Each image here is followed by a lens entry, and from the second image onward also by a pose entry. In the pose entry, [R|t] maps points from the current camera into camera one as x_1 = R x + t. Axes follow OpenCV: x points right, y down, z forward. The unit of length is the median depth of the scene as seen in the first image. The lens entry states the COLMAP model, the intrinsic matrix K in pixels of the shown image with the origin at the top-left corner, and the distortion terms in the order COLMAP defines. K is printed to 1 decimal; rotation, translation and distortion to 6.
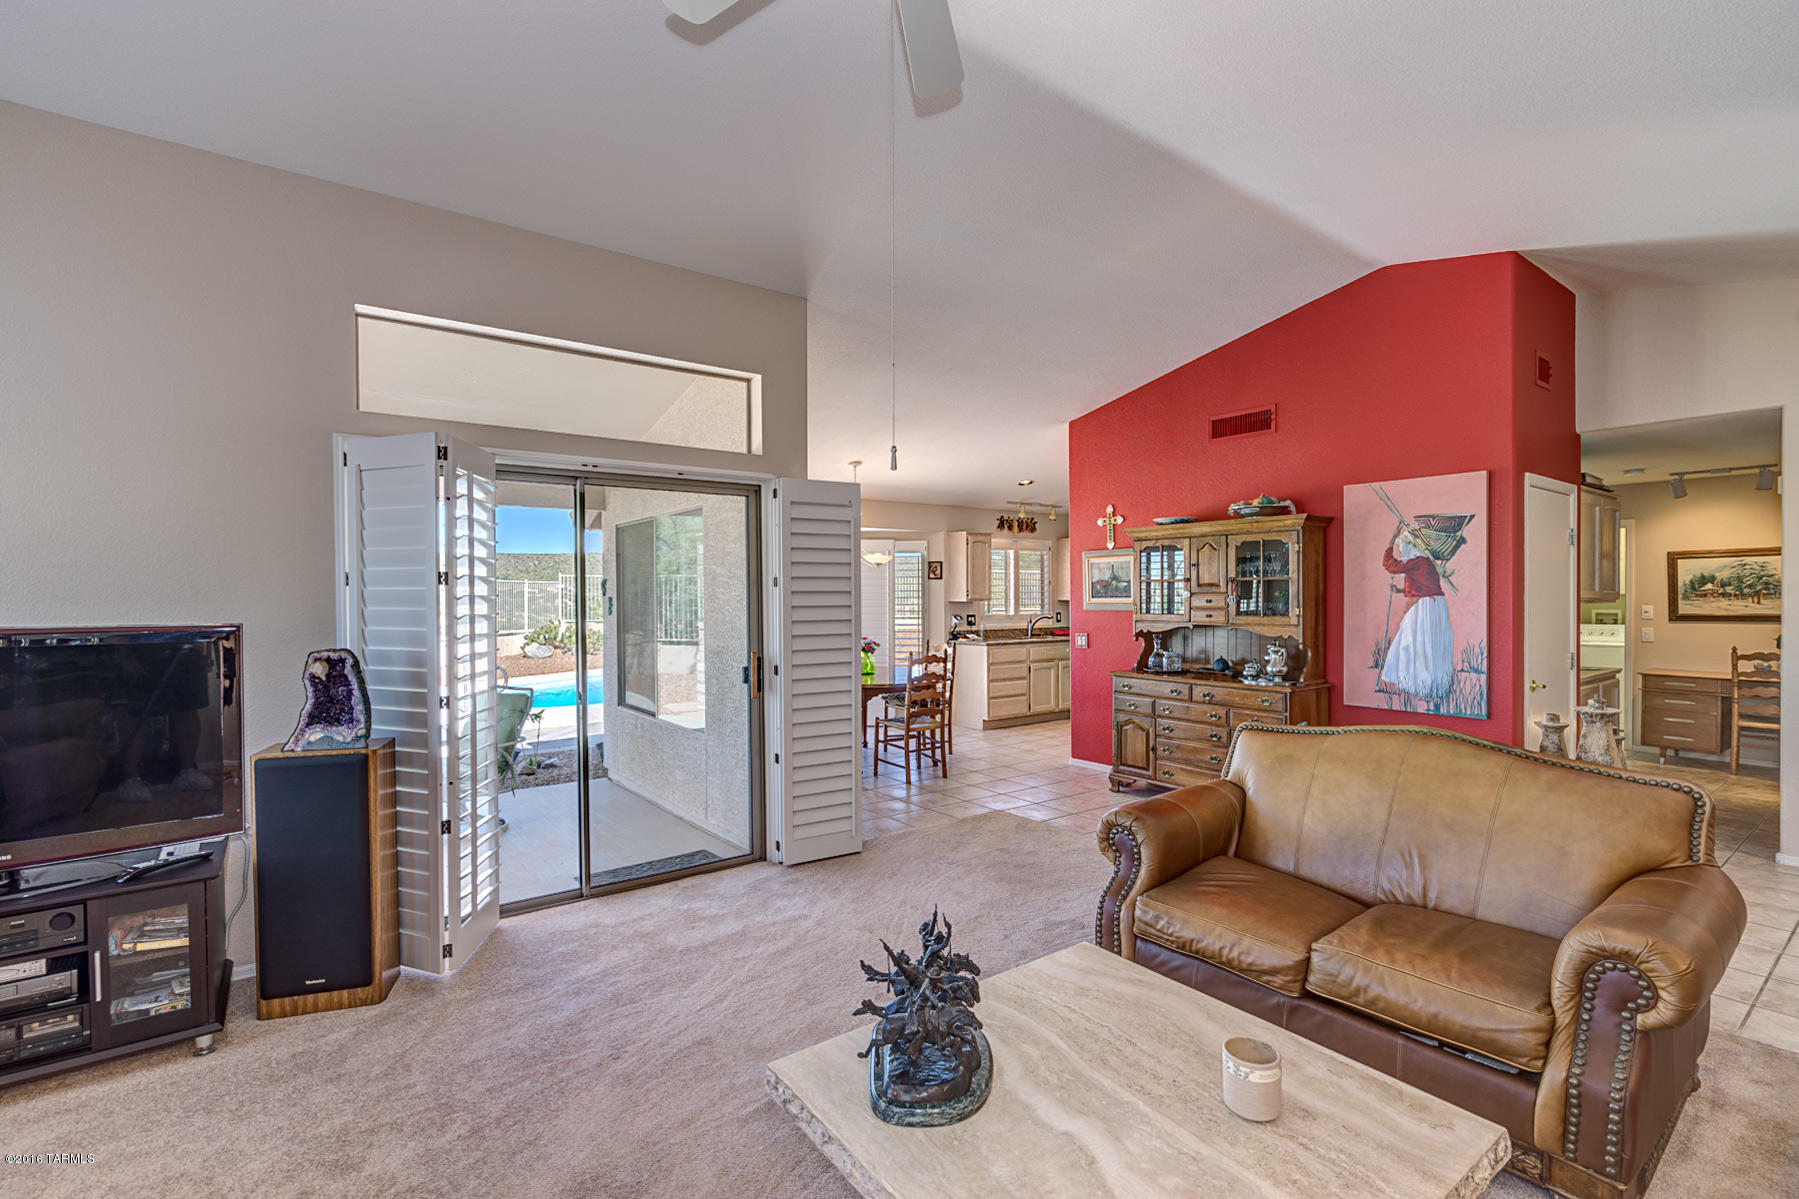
lens RADIAL K [[808.0, 0, 899.5], [0, 808.0, 599.5], [0, 0, 1]] dist [0.001665, 0.000267]
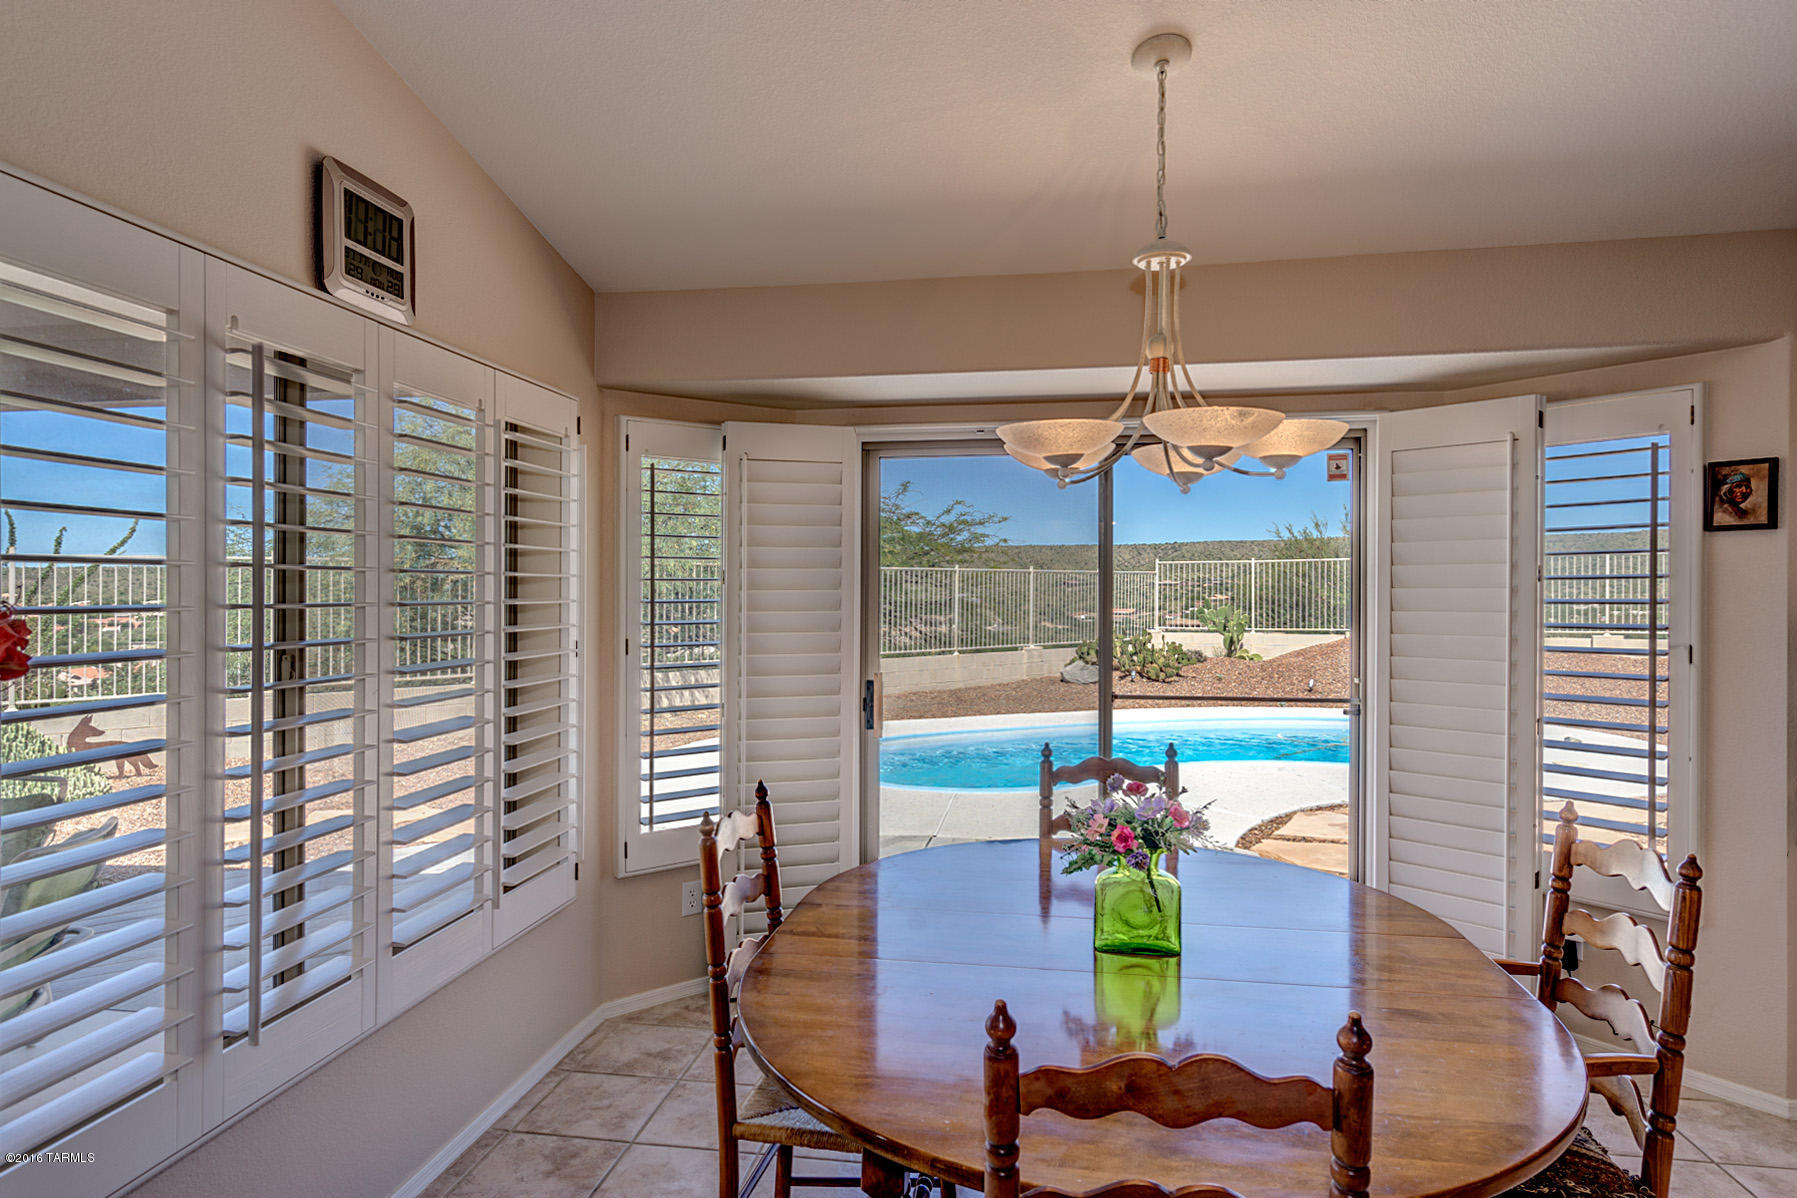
lens RADIAL K [[997.4, 0, 898.5], [0, 997.4, 599.0], [0, 0, 1]] dist [0.025937, 0.000291]
pose [[0.710352, 0.006676, -0.703815, 0.081170], [-0.004289, 0.999978, 0.005156, -0.003883], [0.703833, -0.000644, 0.710365, 0.583423]]
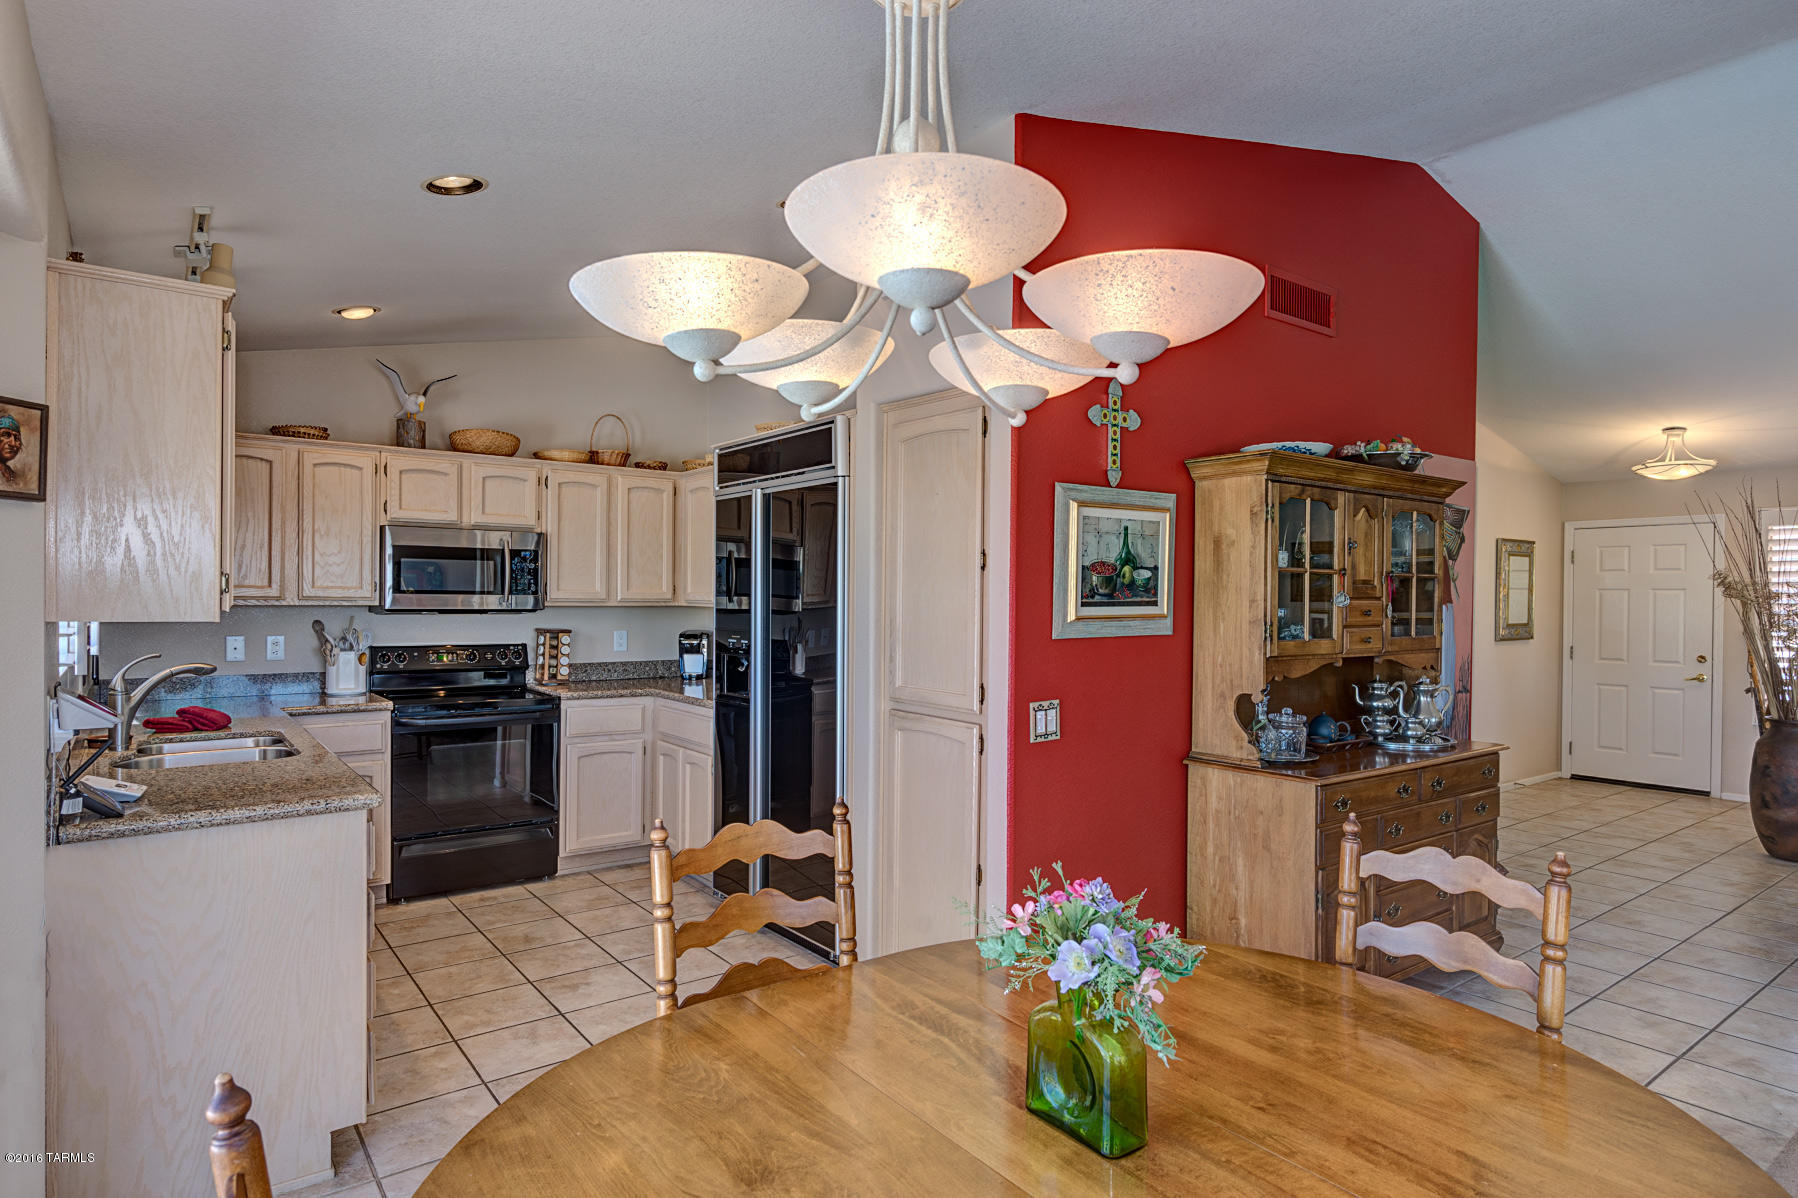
lens RADIAL K [[1002.0, 0, 899.0], [0, 1002.0, 599.0], [0, 0, 1]] dist [0.004295, -0.000397]
pose [[-0.009705, 0.001702, 0.999951, -0.179522], [-0.003042, 0.999994, -0.001731, -0.003283], [-0.999948, -0.003059, -0.009699, 0.805926]]
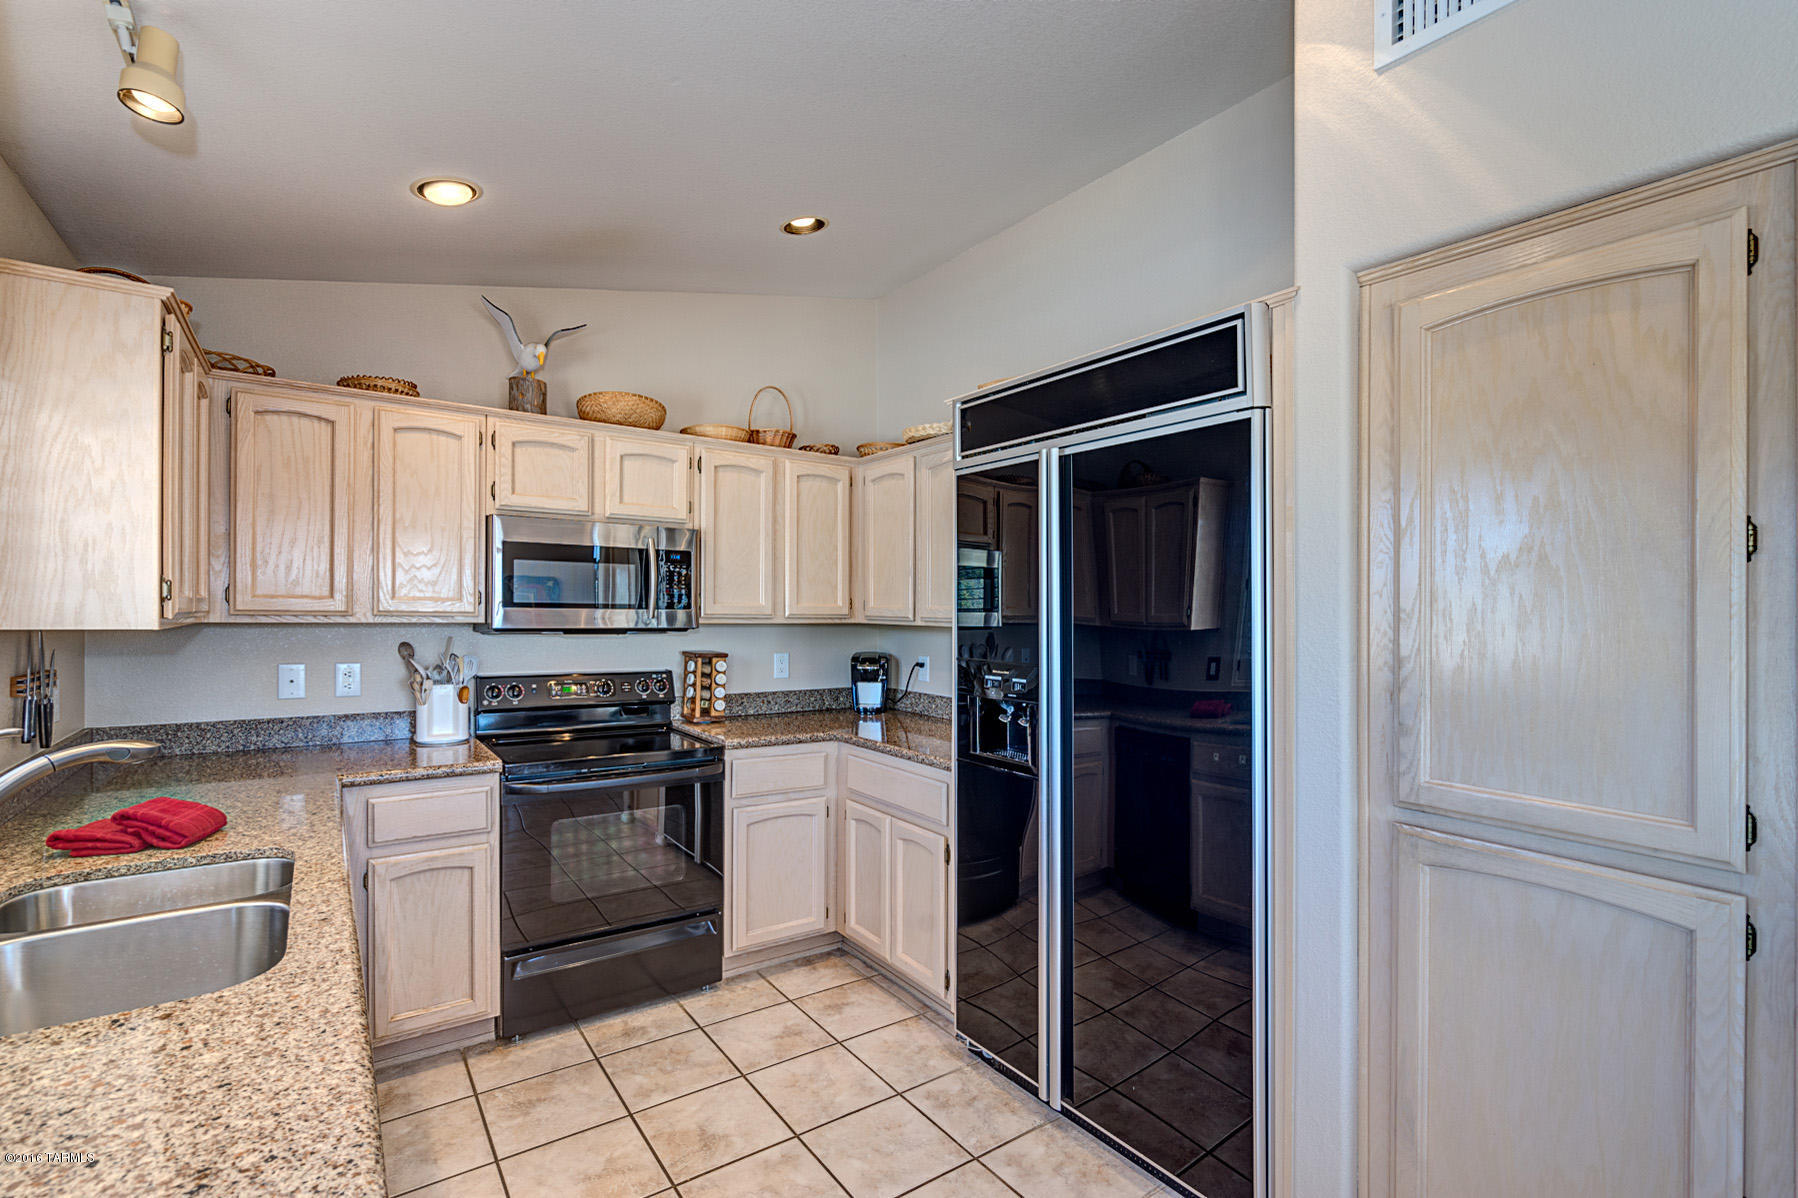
lens RADIAL K [[808.8, 0, 904.0], [0, 808.8, 621.6], [0, 0, 1]] dist [-0.001504, 0.000275]
pose [[0.009767, -0.009754, 0.999905, 0.040871], [-0.006127, 0.999933, 0.009814, -0.004706], [-0.999934, -0.006222, 0.009707, 0.909666]]
